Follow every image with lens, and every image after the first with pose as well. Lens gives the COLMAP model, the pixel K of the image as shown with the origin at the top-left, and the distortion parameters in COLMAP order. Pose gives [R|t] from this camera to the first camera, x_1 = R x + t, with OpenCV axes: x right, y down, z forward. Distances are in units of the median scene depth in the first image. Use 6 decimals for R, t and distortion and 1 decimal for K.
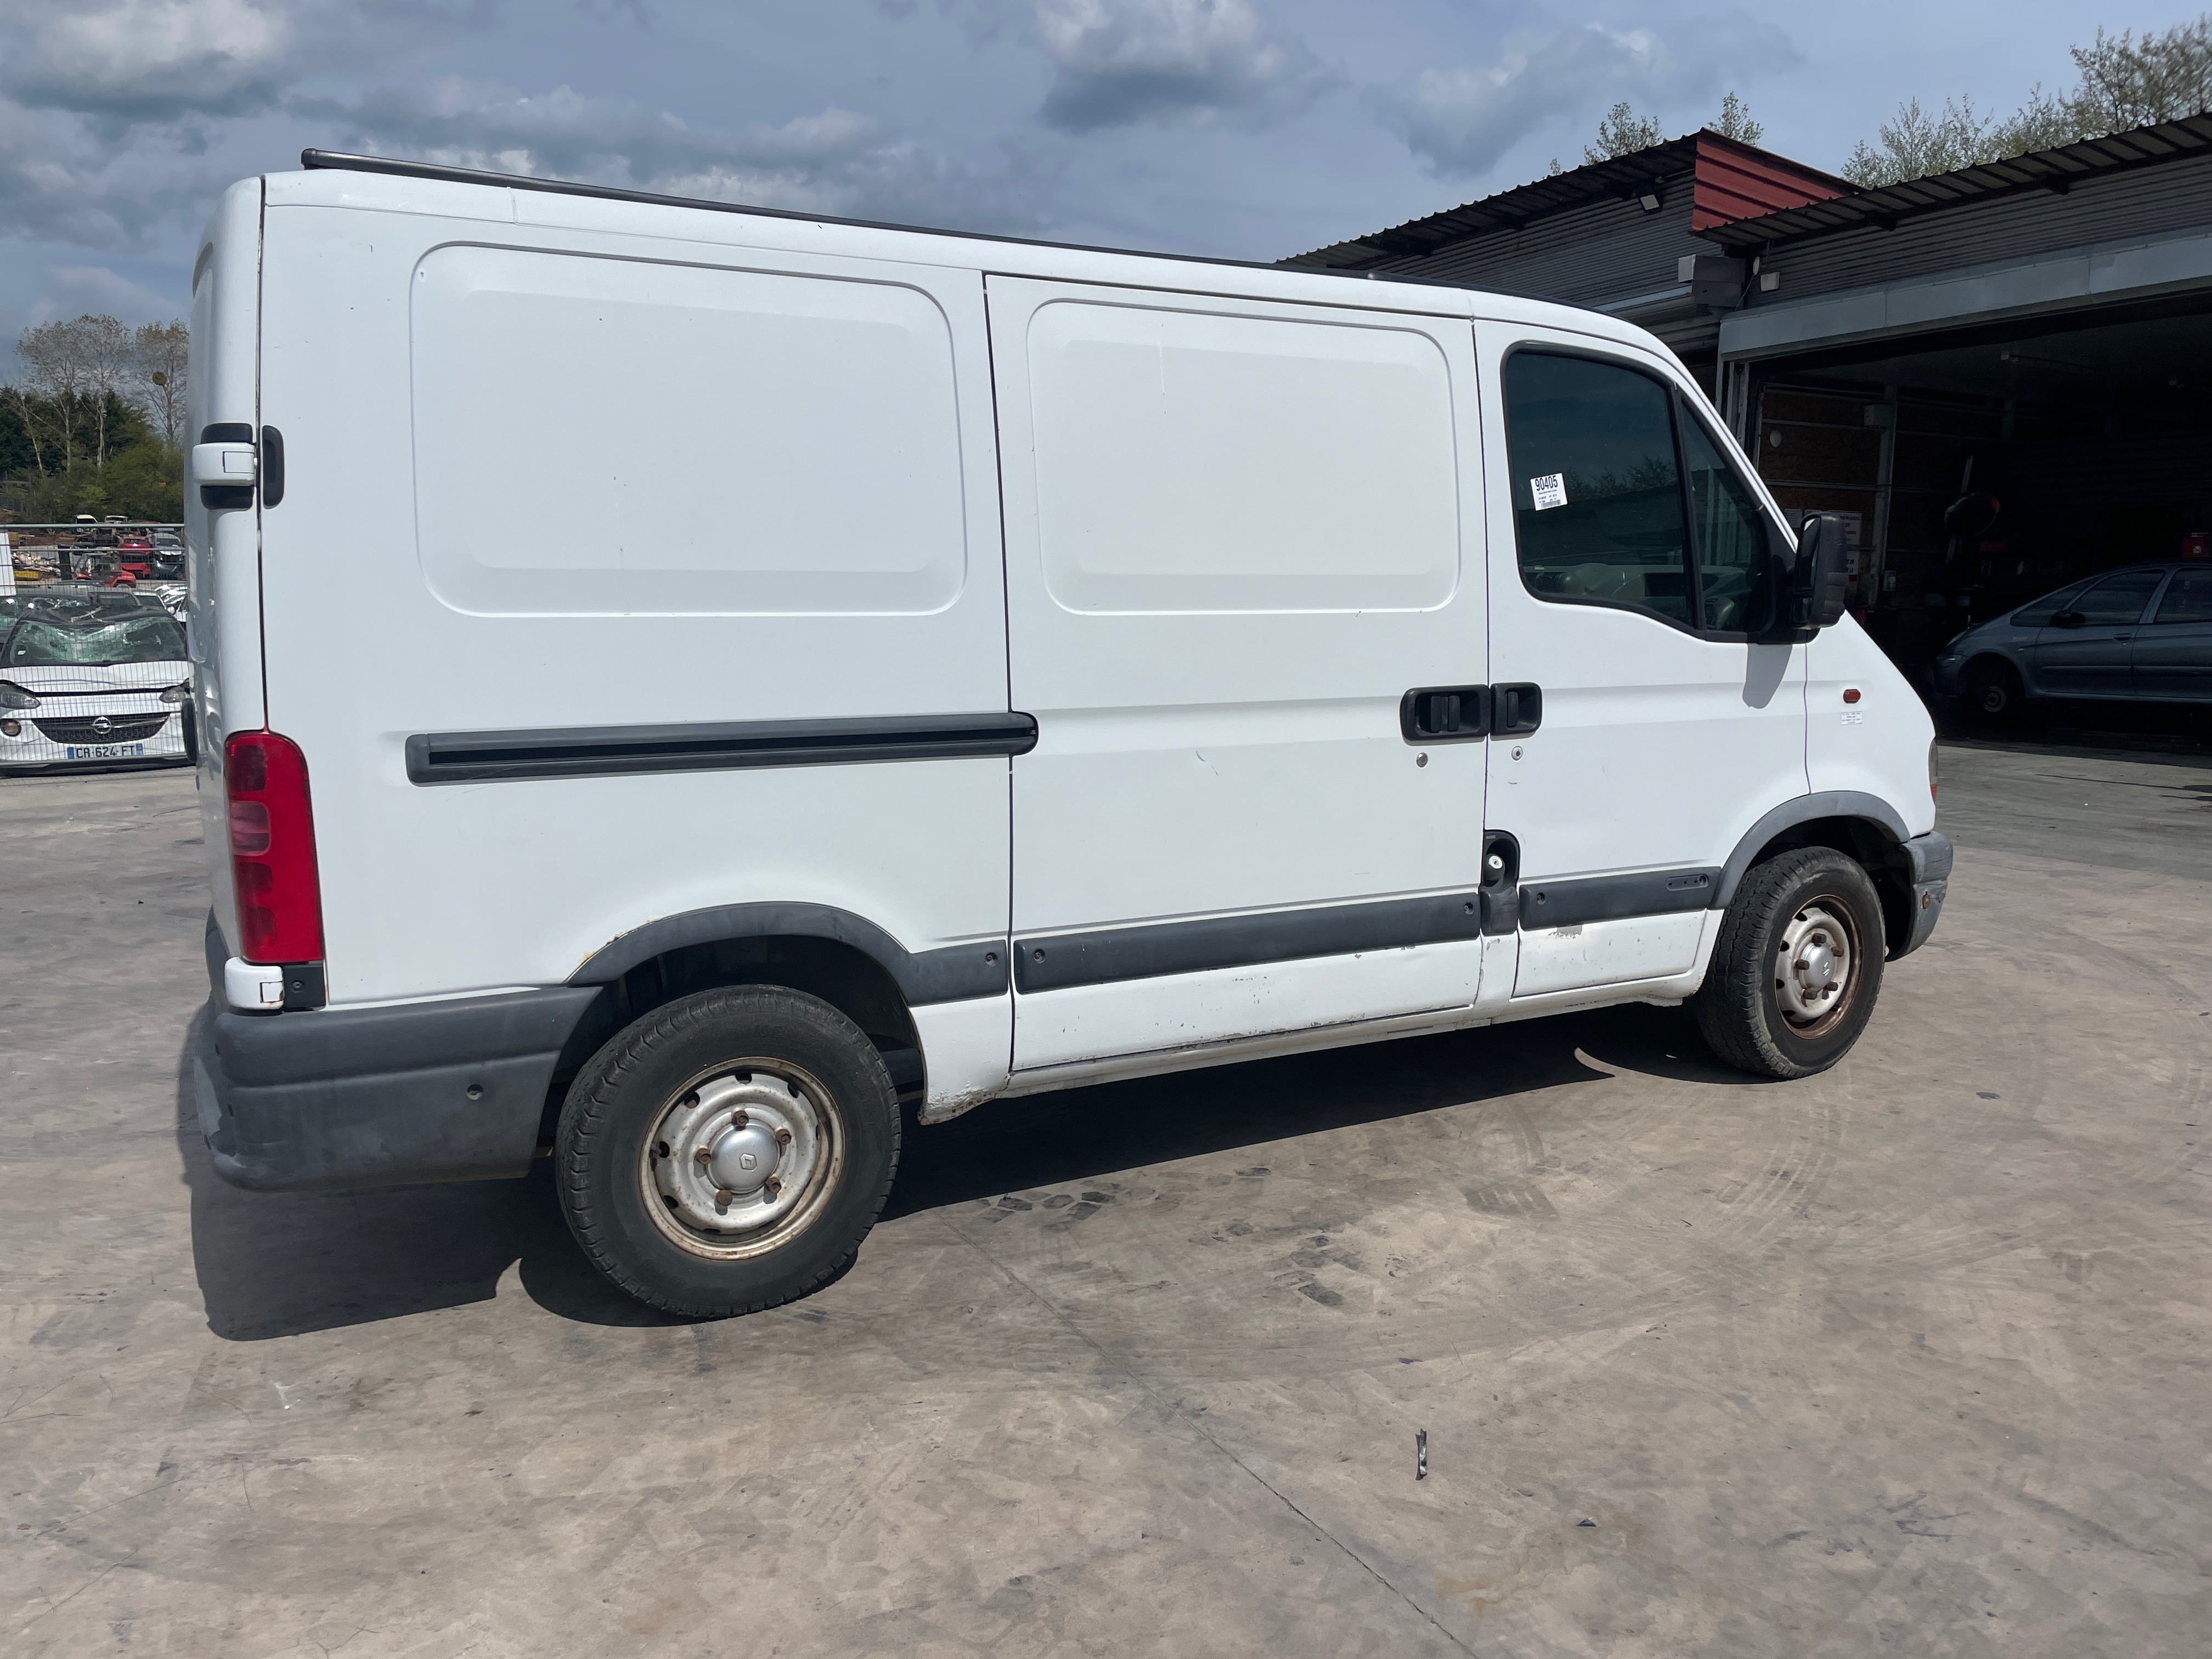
lens RADIAL K [[1707.0, 0, 1118.1], [0, 1707.0, 827.1], [0, 0, 1]] dist [0.053174, -0.078472]
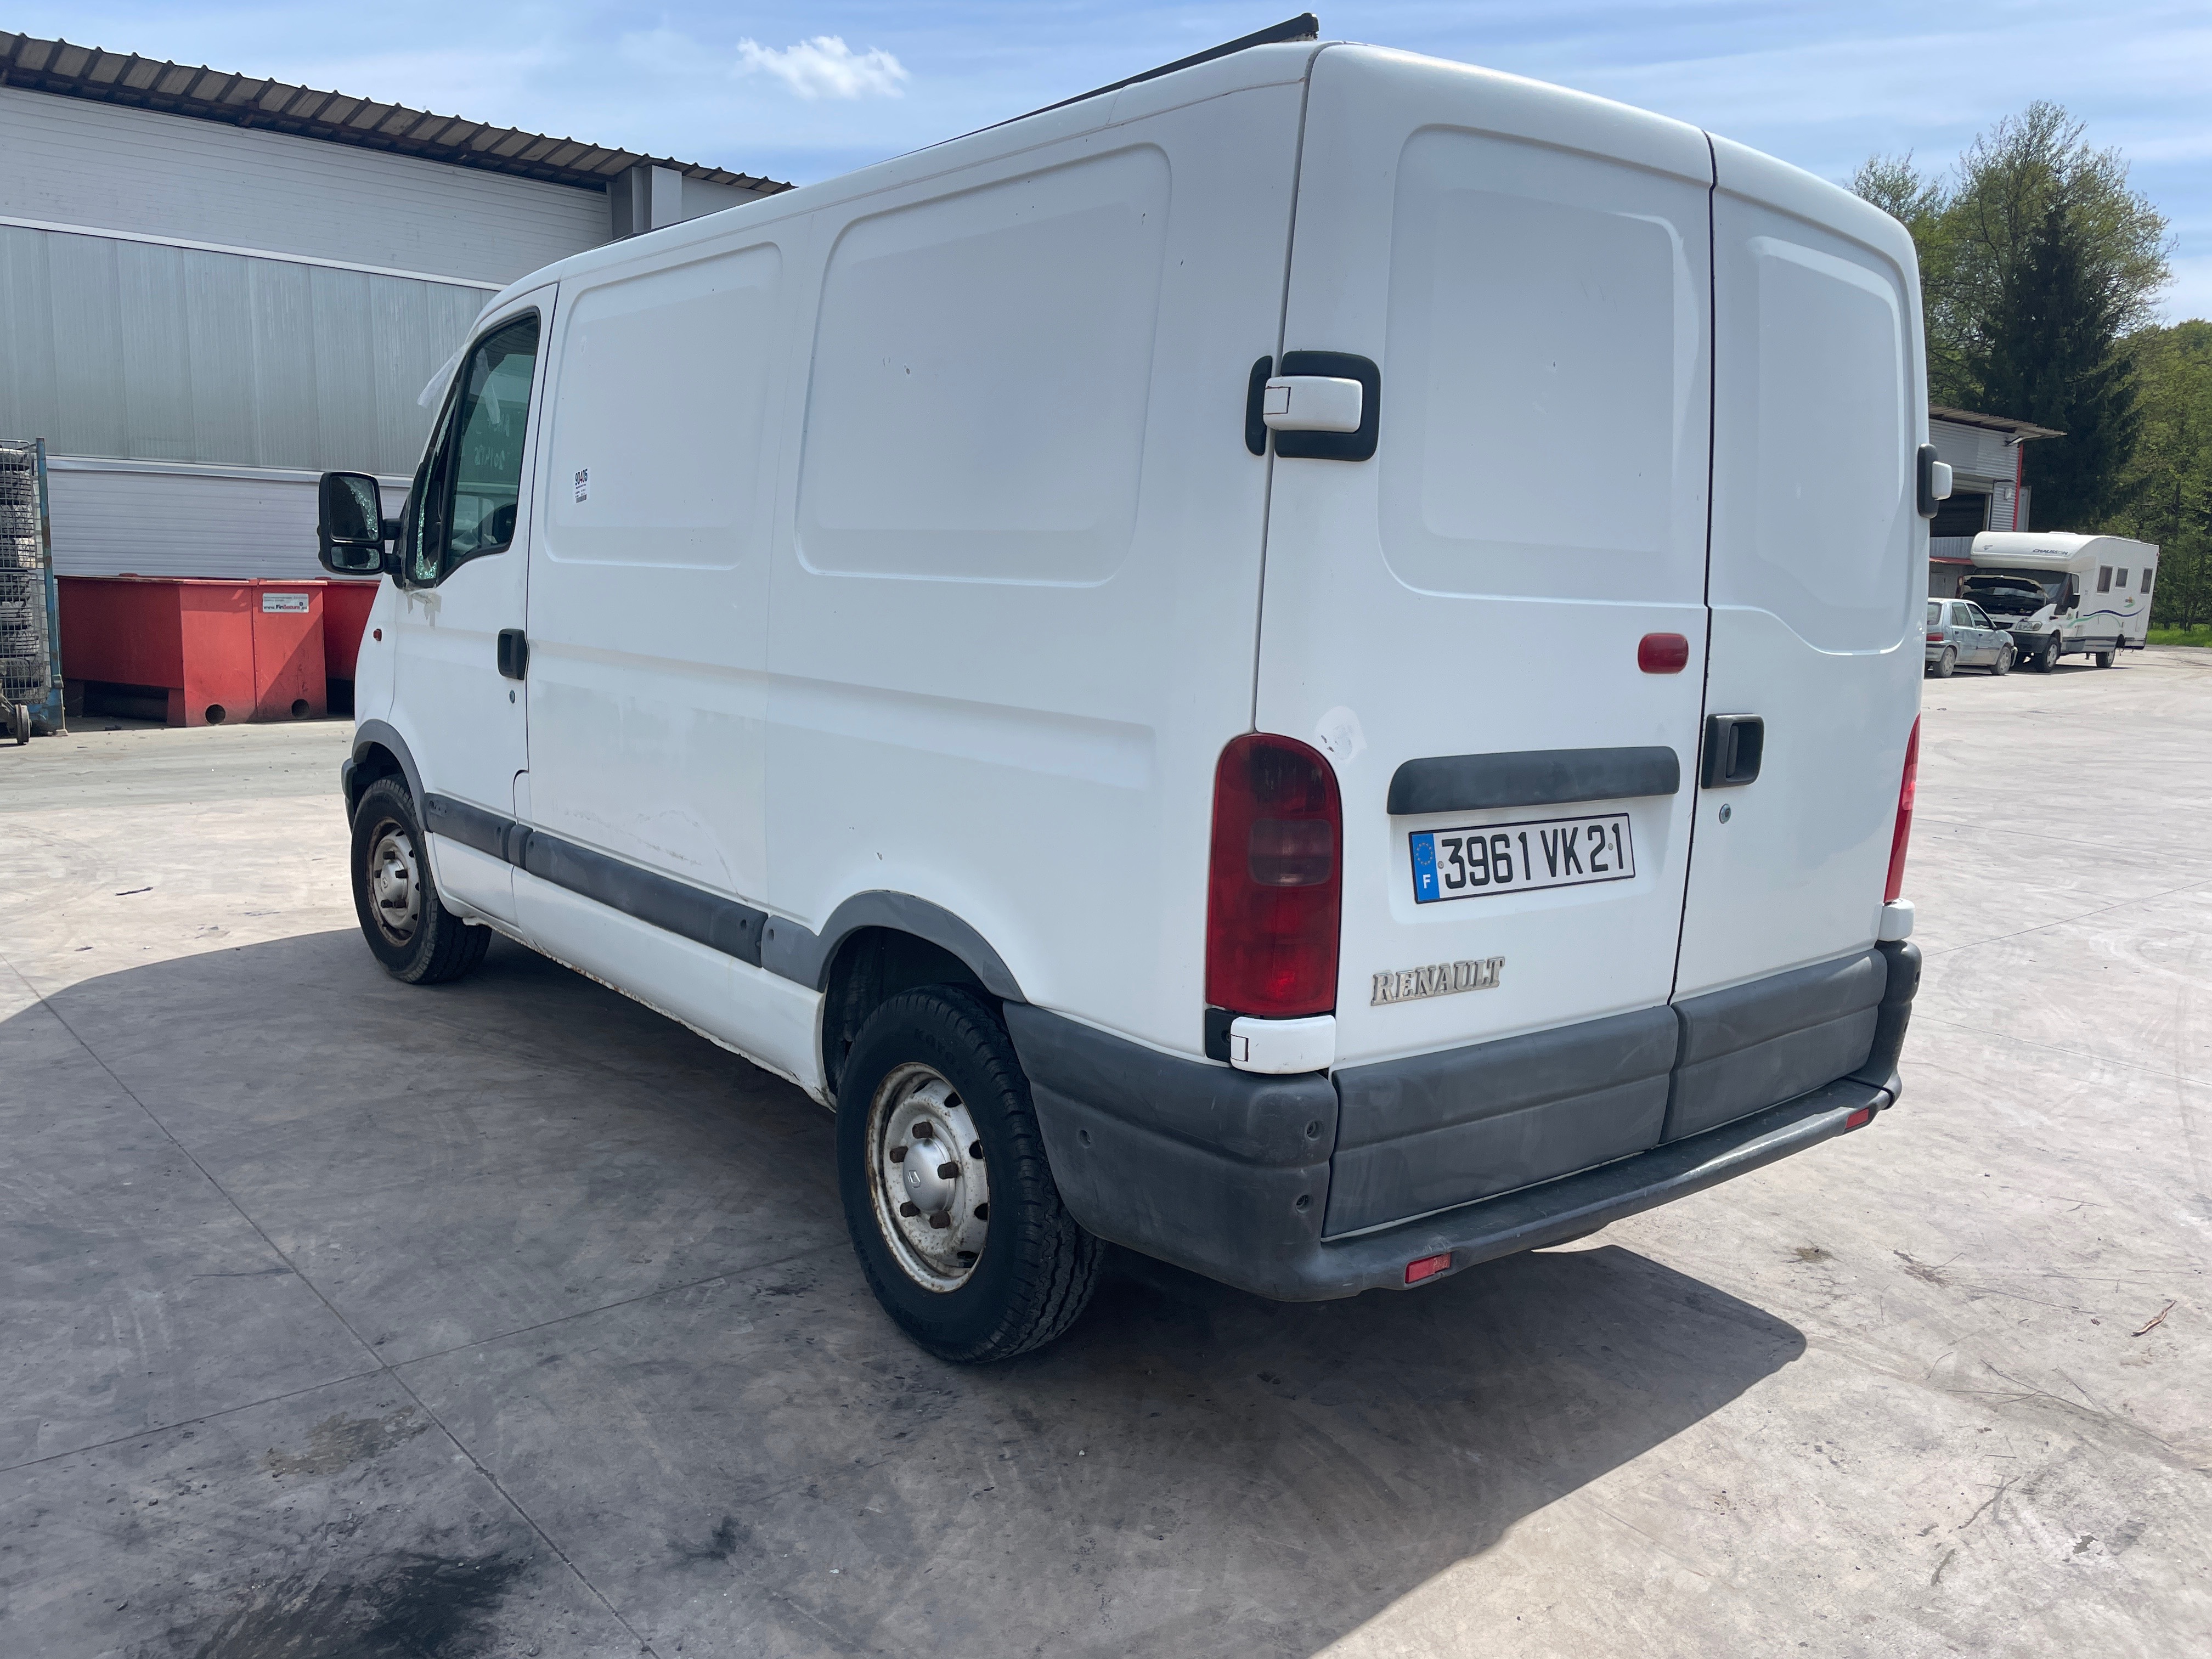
lens RADIAL K [[1707.0, 0, 1121.8], [0, 1707.0, 814.5], [0, 0, 1]] dist [0.053174, -0.078472]
pose [[-0.216379, -0.133421, 0.967150, -1.459802], [0.104016, 0.981830, 0.158717, -0.210960], [-0.970753, 0.134942, -0.198570, 1.666230]]
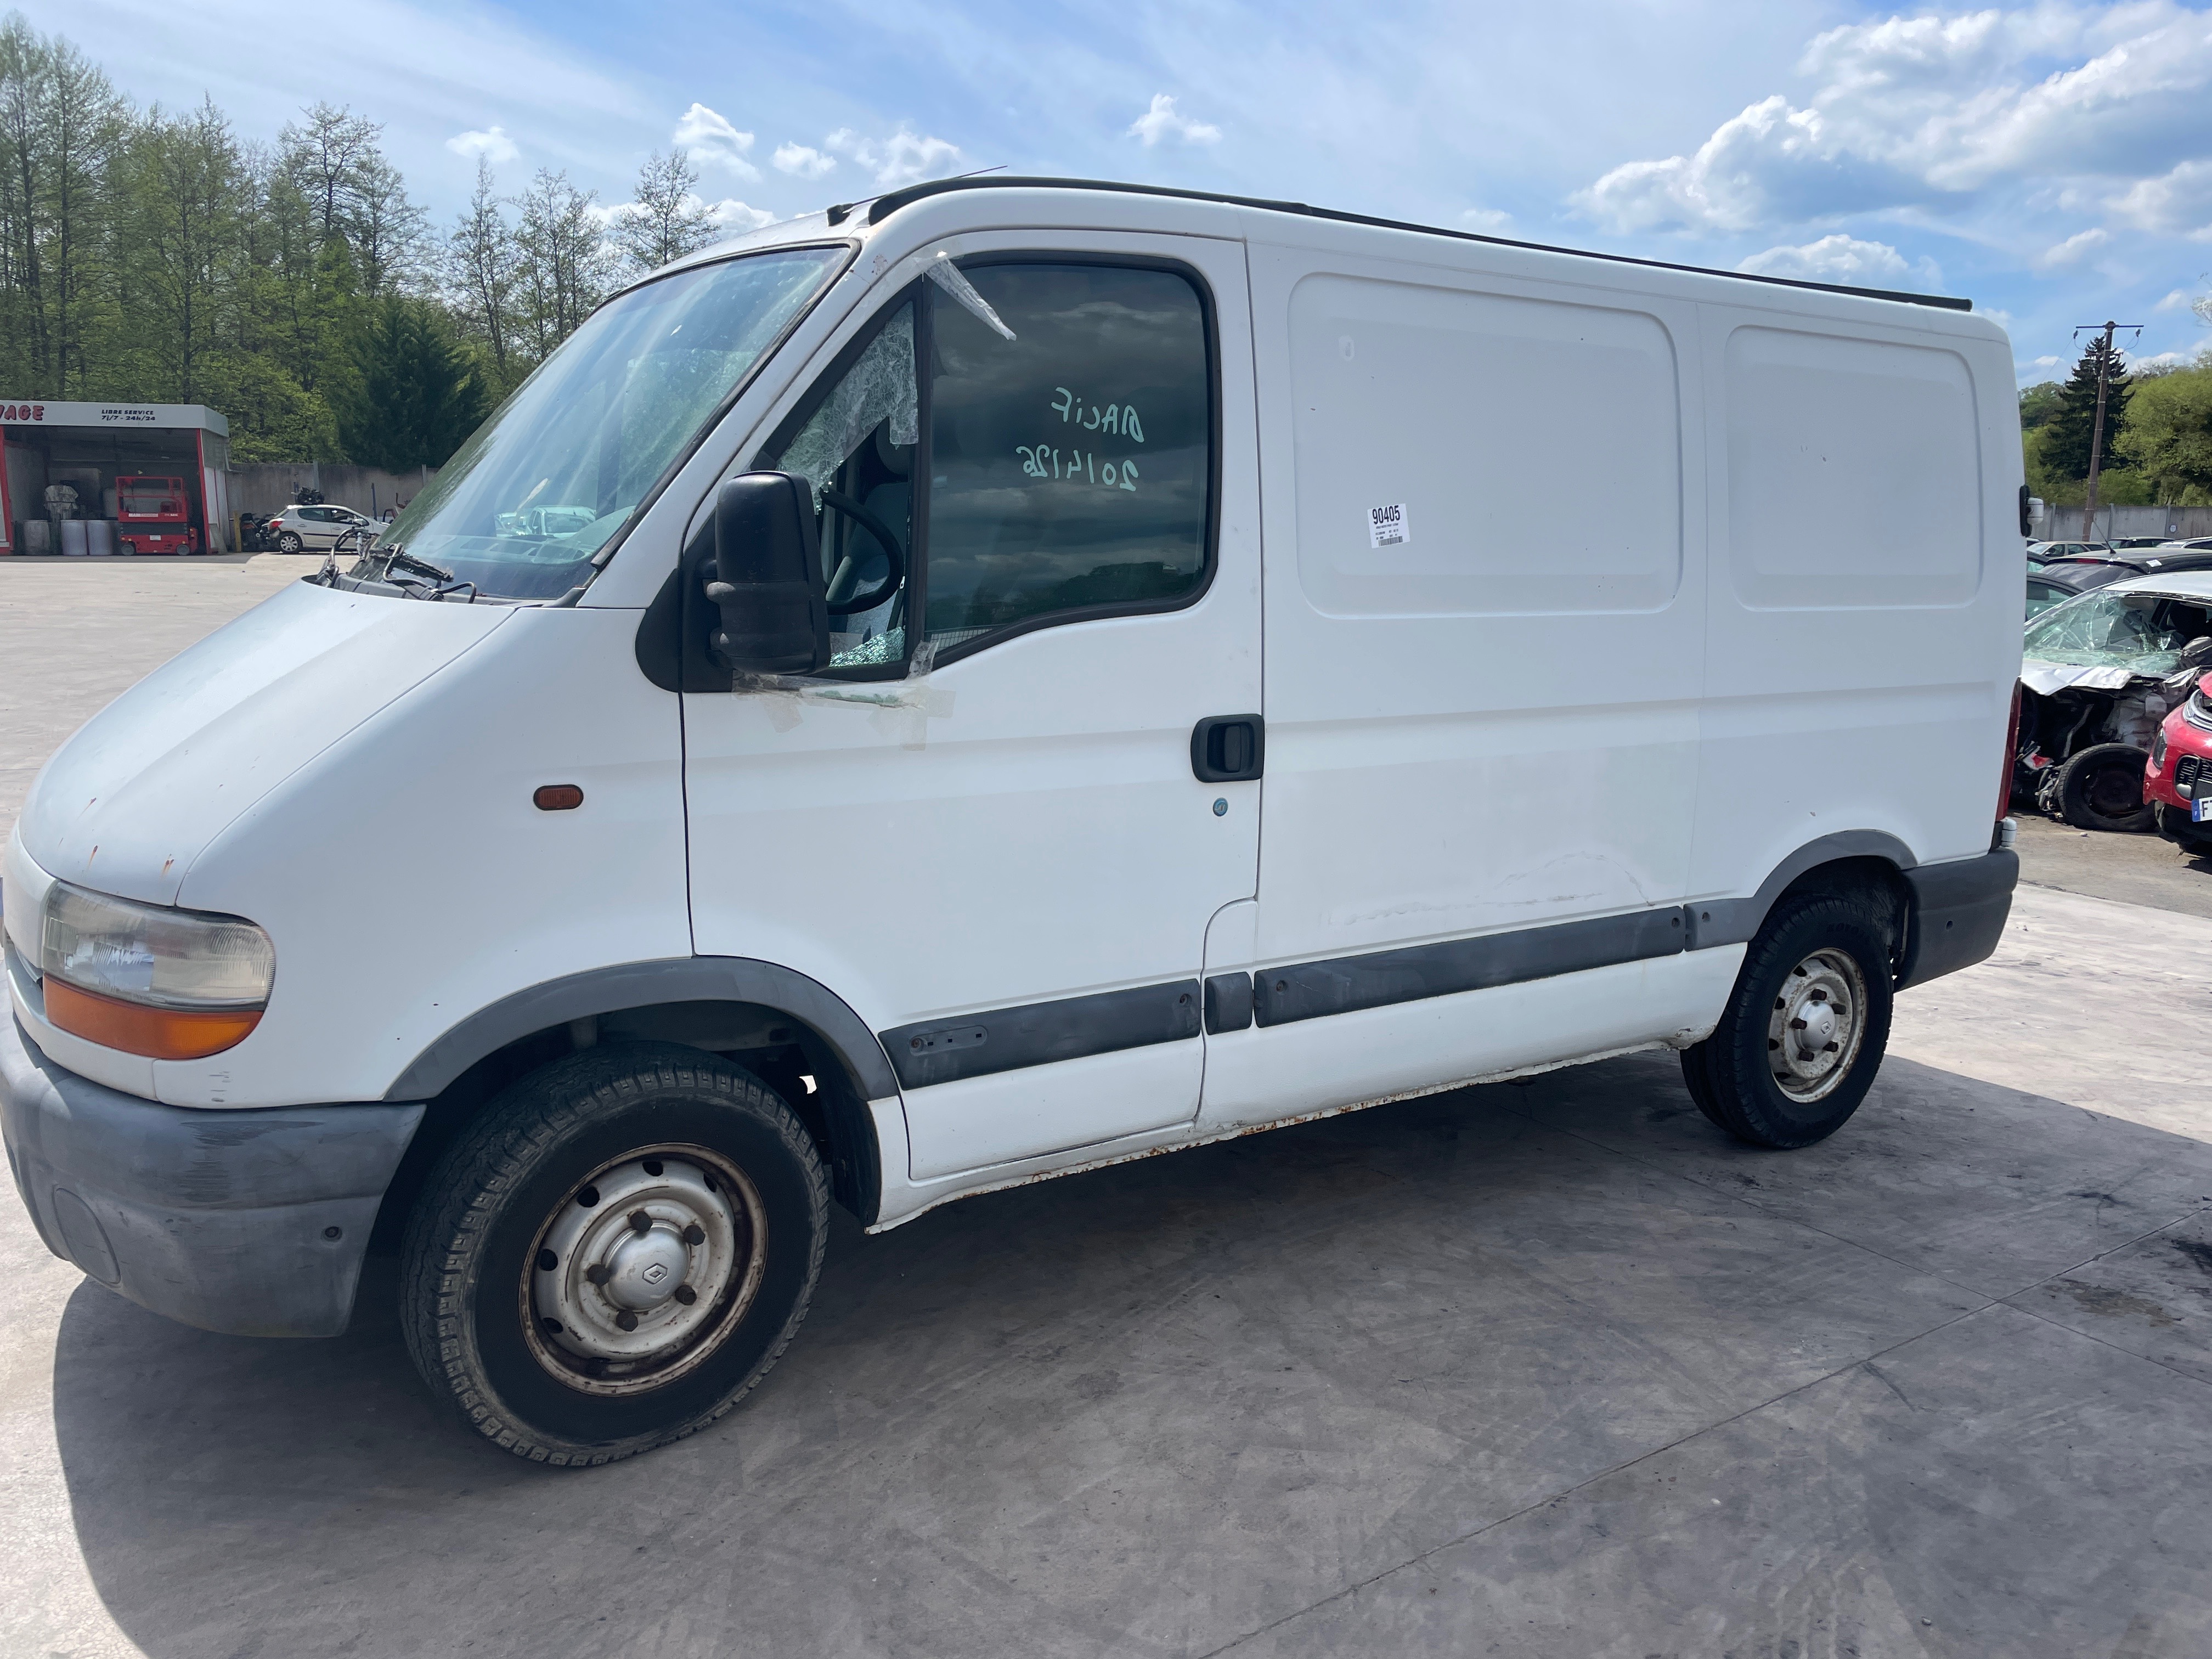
lens RADIAL K [[1707.0, 0, 1126.3], [0, 1707.0, 834.1], [0, 0, 1]] dist [0.053174, -0.078472]
pose [[-0.993191, 0.013073, -0.115765, 0.211426], [-0.023344, 0.951200, 0.307691, -0.434081], [0.114138, 0.308299, -0.944418, 2.830110]]
